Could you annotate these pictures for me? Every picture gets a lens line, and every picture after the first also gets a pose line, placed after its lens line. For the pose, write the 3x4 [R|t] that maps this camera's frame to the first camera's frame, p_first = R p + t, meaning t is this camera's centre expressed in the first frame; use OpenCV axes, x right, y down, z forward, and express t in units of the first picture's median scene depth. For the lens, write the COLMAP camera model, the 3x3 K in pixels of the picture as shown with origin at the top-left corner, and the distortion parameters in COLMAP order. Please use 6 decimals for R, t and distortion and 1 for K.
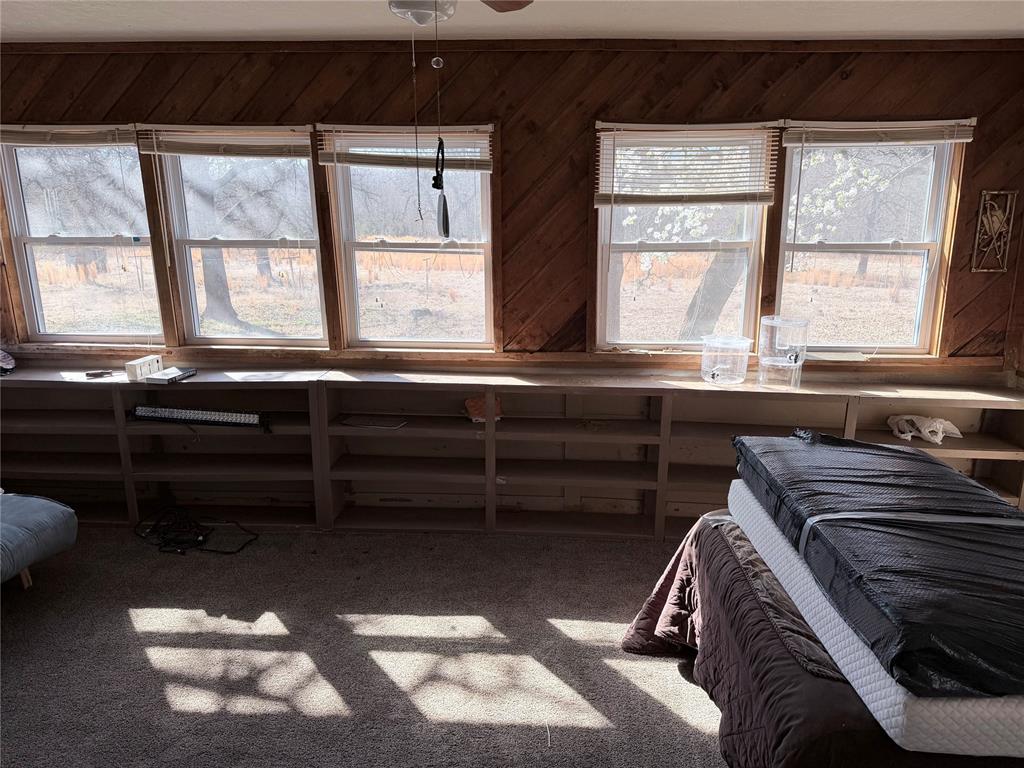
lens RADIAL K [[723.1, 0, 514.4], [0, 723.1, 388.4], [0, 0, 1]] dist [0.065756, -0.068759]
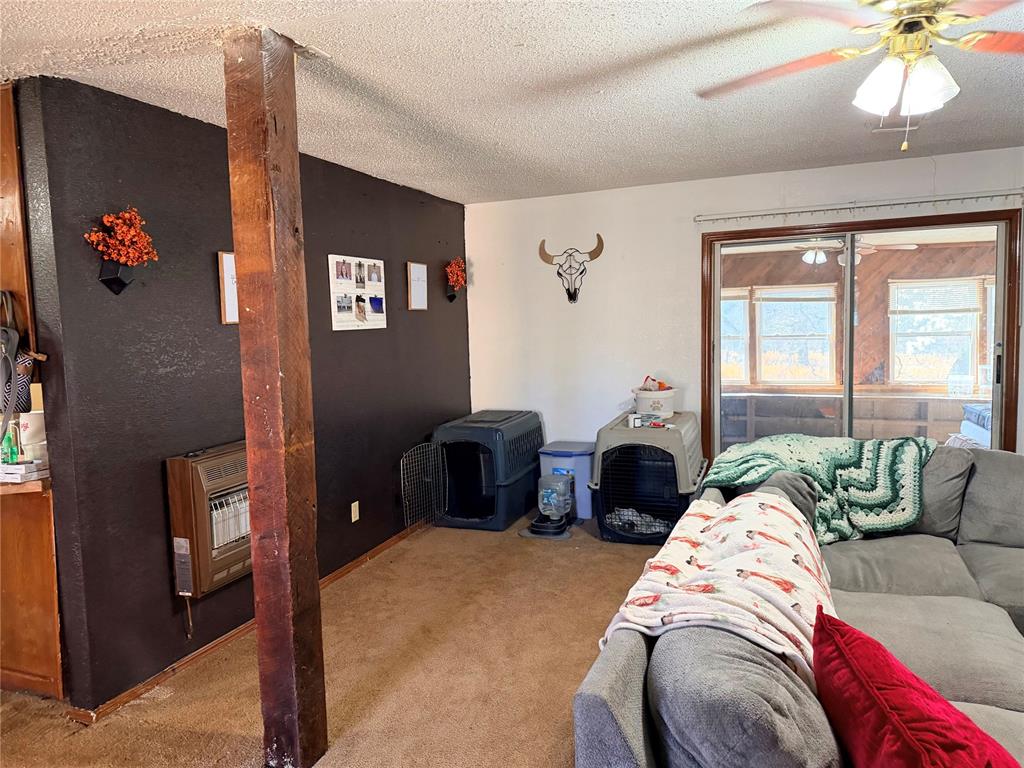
lens RADIAL K [[723.1, 0, 515.3], [0, 723.1, 387.4], [0, 0, 1]] dist [0.065756, -0.068759]
pose [[0.959271, -0.002125, -0.282480, -0.335371], [-0.041909, 0.987835, -0.149751, 0.329108], [0.279362, 0.155490, 0.947512, -1.332466]]
